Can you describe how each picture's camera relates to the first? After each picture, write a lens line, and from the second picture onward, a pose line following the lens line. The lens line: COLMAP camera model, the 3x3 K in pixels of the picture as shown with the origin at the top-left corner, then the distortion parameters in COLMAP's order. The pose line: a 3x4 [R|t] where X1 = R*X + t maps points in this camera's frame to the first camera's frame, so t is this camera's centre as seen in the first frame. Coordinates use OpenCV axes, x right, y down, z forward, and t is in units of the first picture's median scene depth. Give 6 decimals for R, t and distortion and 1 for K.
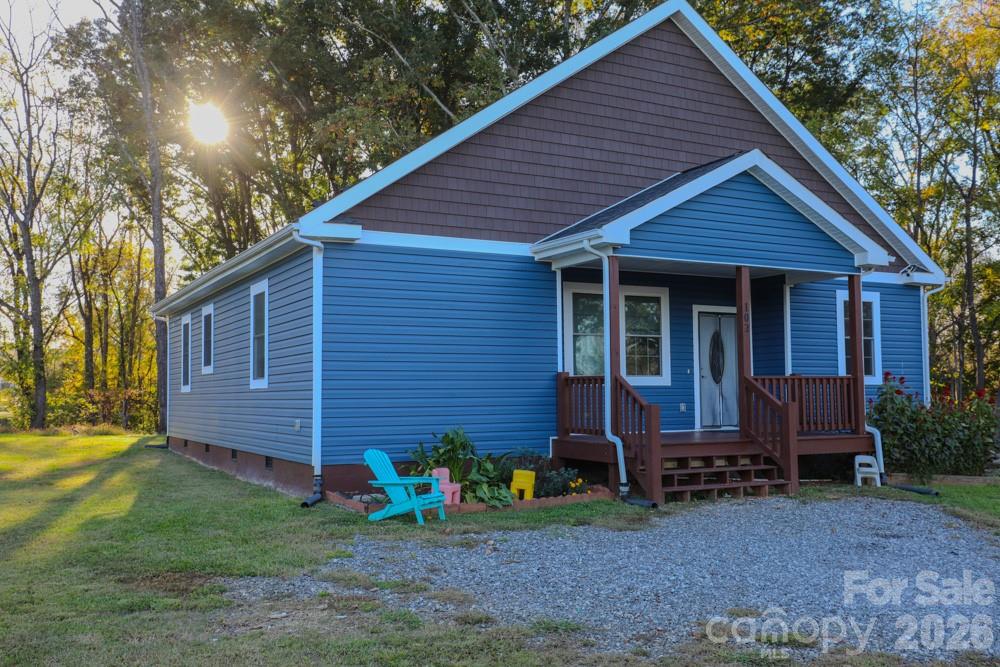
lens RADIAL K [[942.9, 0, 501.2], [0, 942.9, 334.2], [0, 0, 1]] dist [0.020411, 0.000000]
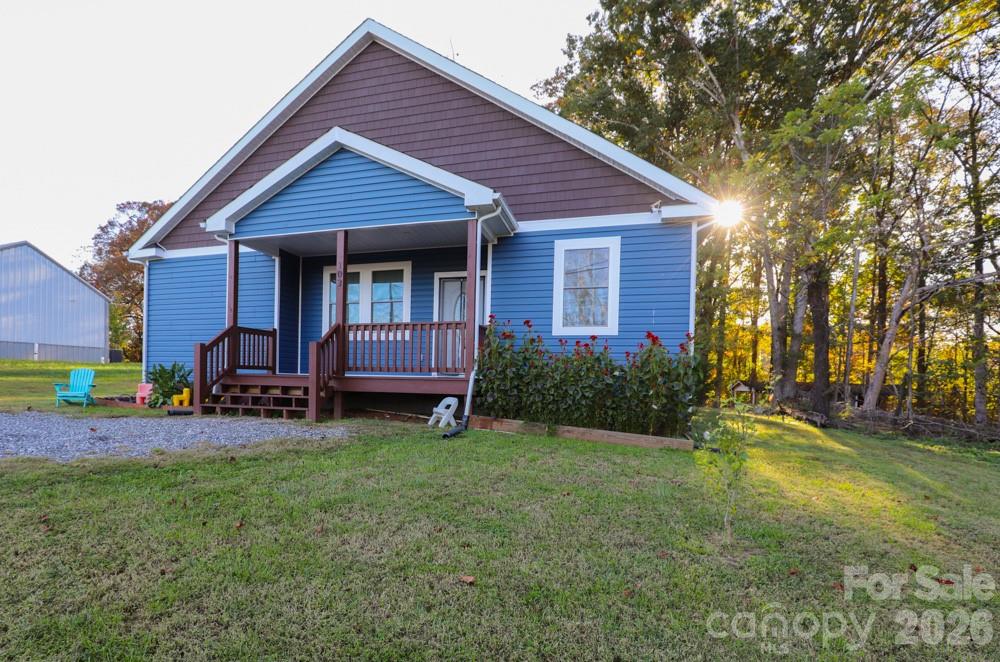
lens RADIAL K [[524.8, 0, 414.5], [0, 524.8, 389.1], [0, 0, 1]] dist [-0.030316, 0.002497]
pose [[0.667736, 0.038126, -0.743421, 0.730400], [0.023436, 0.997116, 0.072187, 0.072284], [0.744029, -0.065625, 0.664916, 0.557159]]
